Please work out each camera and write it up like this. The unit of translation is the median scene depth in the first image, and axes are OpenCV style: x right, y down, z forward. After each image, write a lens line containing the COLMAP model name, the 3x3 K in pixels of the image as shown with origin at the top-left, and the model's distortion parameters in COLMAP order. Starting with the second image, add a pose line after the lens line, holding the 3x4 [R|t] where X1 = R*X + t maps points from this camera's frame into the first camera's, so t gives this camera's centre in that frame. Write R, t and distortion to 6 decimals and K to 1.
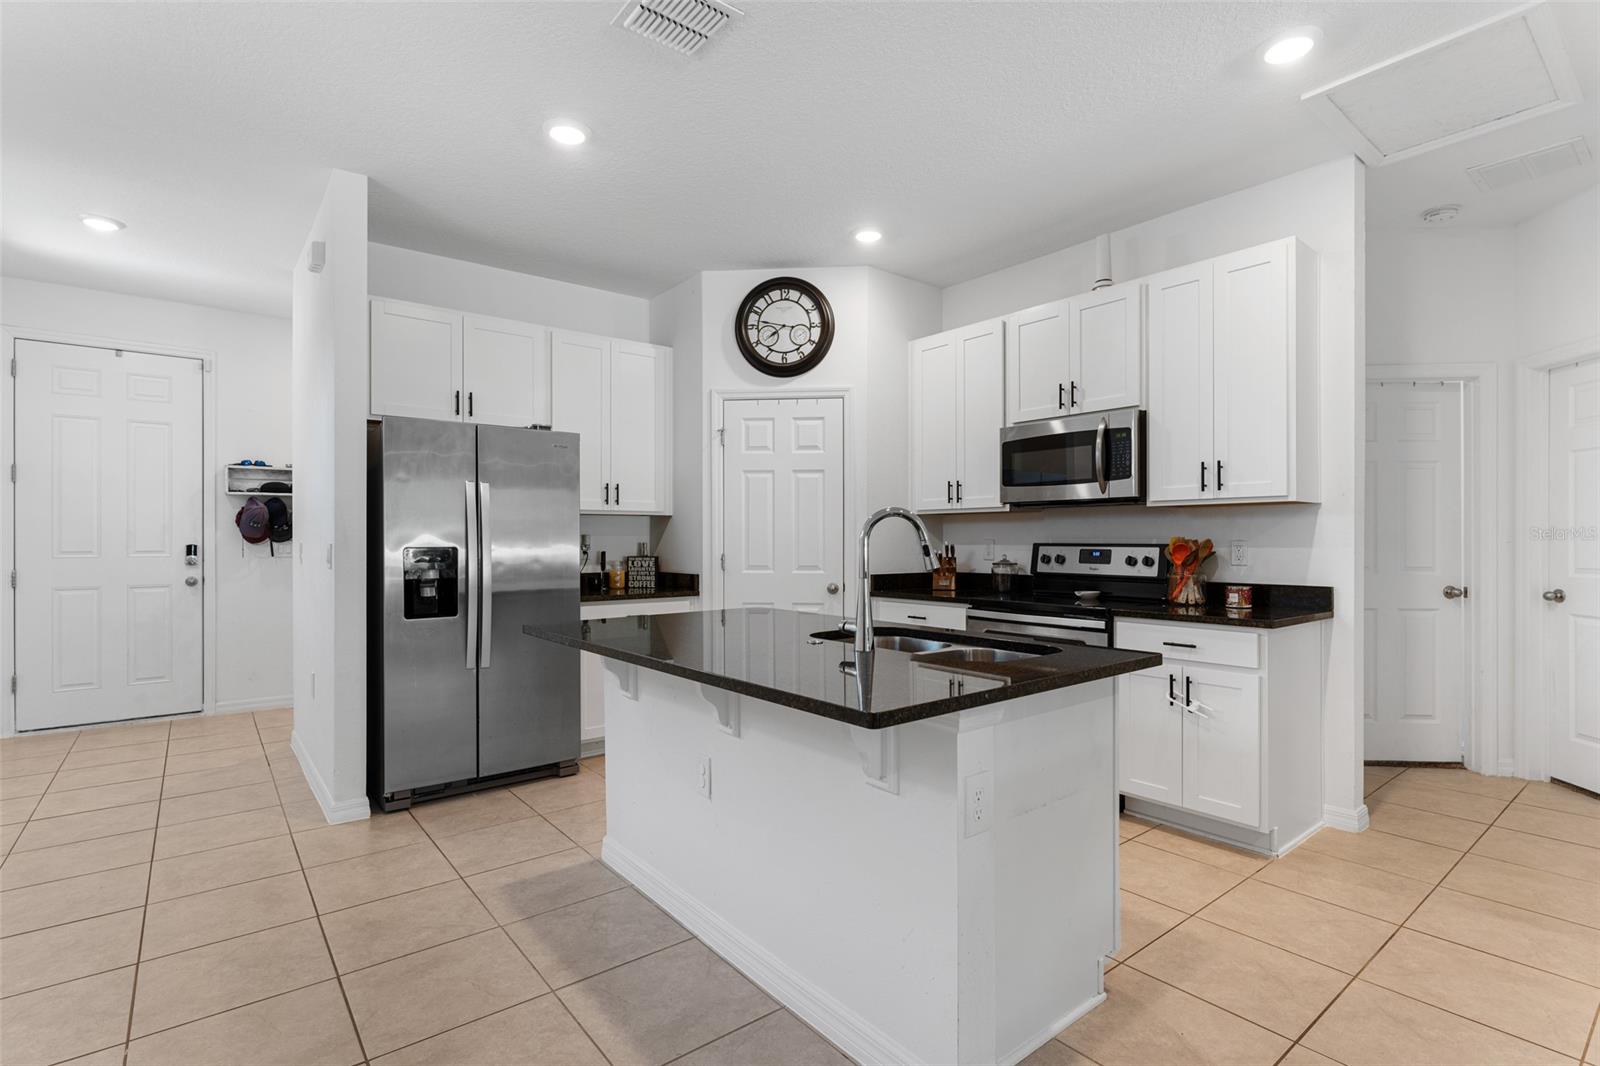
lens RADIAL K [[772.5, 0, 821.9], [0, 772.5, 539.4], [0, 0, 1]] dist [-0.002432, 0.000731]
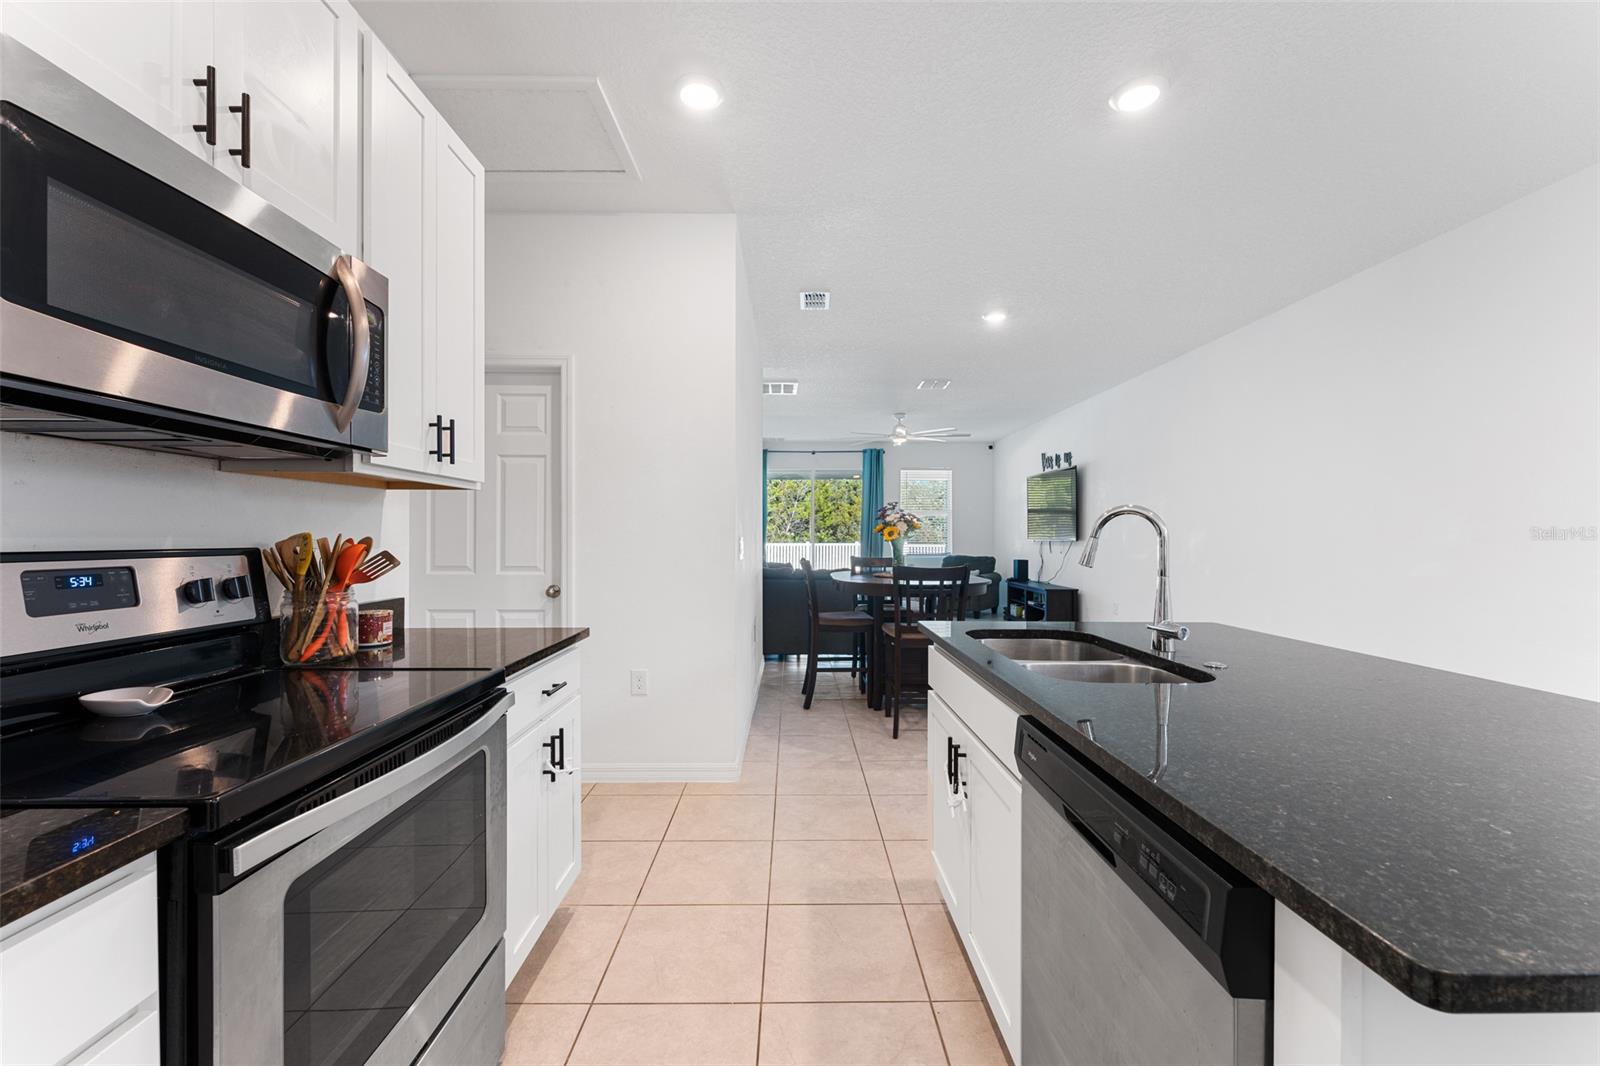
lens RADIAL K [[633.9, 0, 800.8], [0, 633.9, 535.6], [0, 0, 1]] dist [0.003350, -0.000224]
pose [[-0.774773, 0.004382, 0.632224, -0.054262], [0.003543, 0.999990, -0.002590, 0.000629], [-0.632230, 0.000233, -0.774781, 1.010565]]
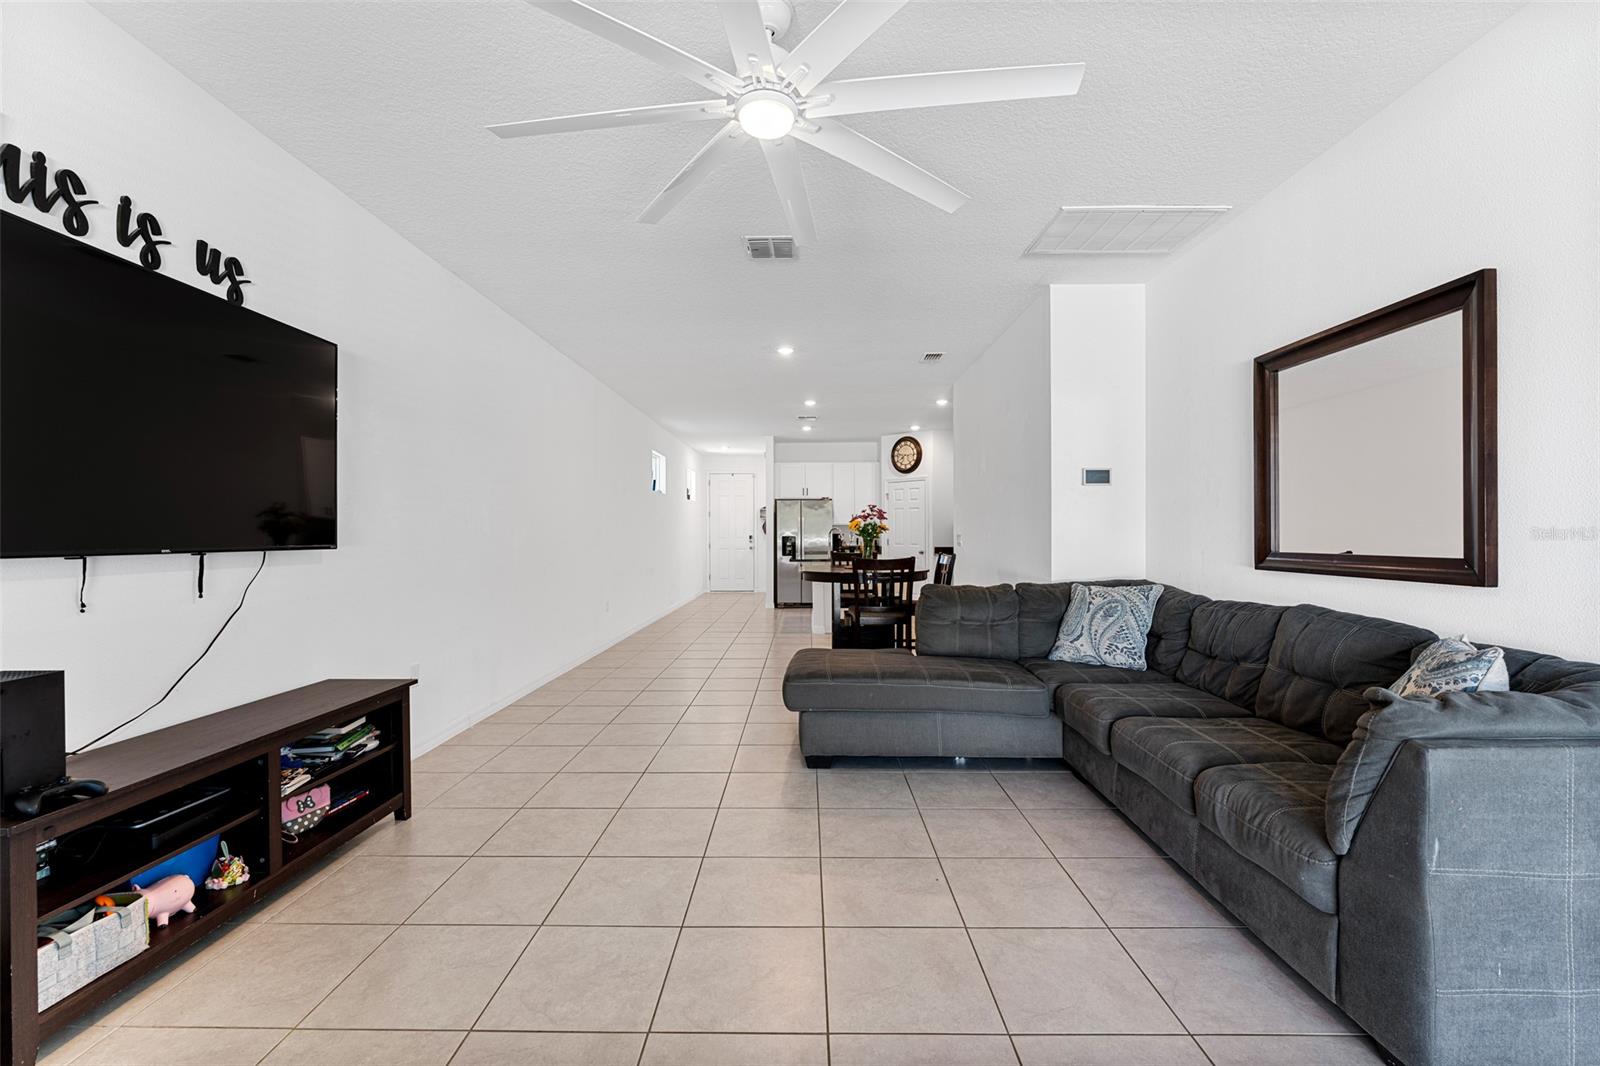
lens RADIAL K [[681.4, 0, 799.9], [0, 681.4, 535.1], [0, 0, 1]] dist [0.001240, 0.000229]
pose [[0.765193, 0.002393, -0.643797, 1.347246], [-0.003365, 0.999994, -0.000283, 0.006836], [0.643793, 0.002383, 0.765196, -1.186234]]
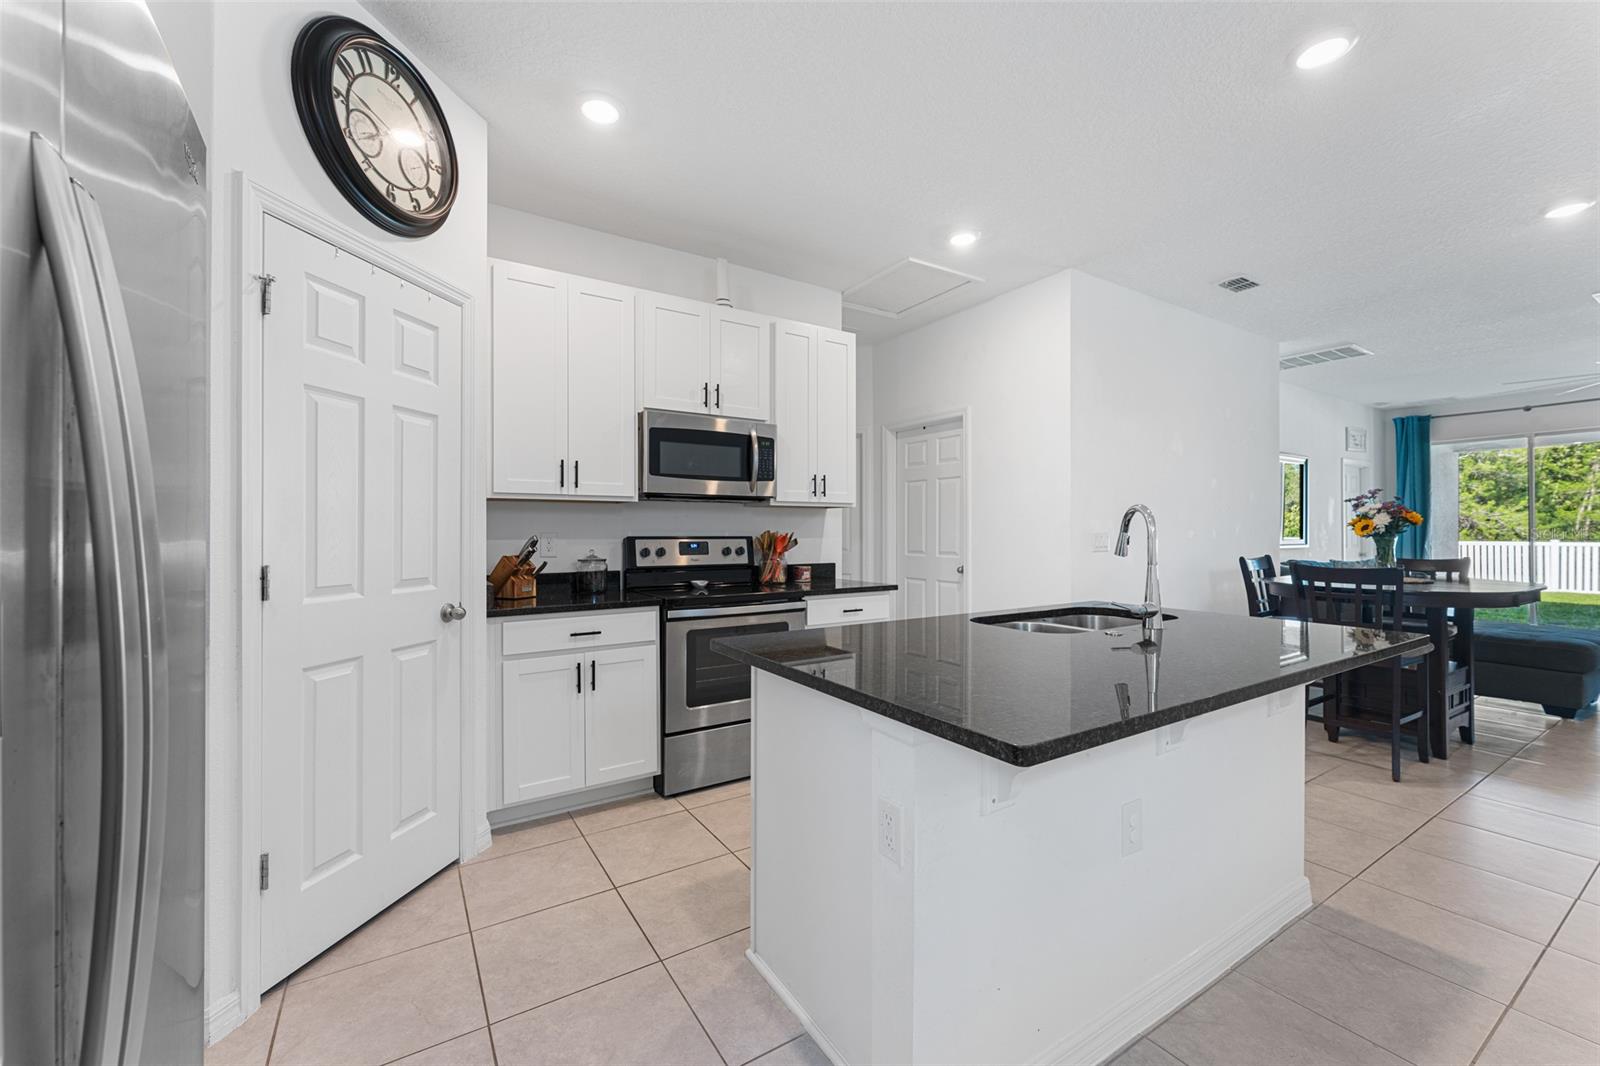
lens RADIAL K [[633.9, 0, 802.3], [0, 633.9, 531.8], [0, 0, 1]] dist [0.003350, -0.000224]
pose [[0.122167, 0.003385, 0.992504, -0.500477], [0.001791, 0.999992, -0.003631, 0.002504], [-0.992508, 0.002221, 0.122160, 0.737765]]
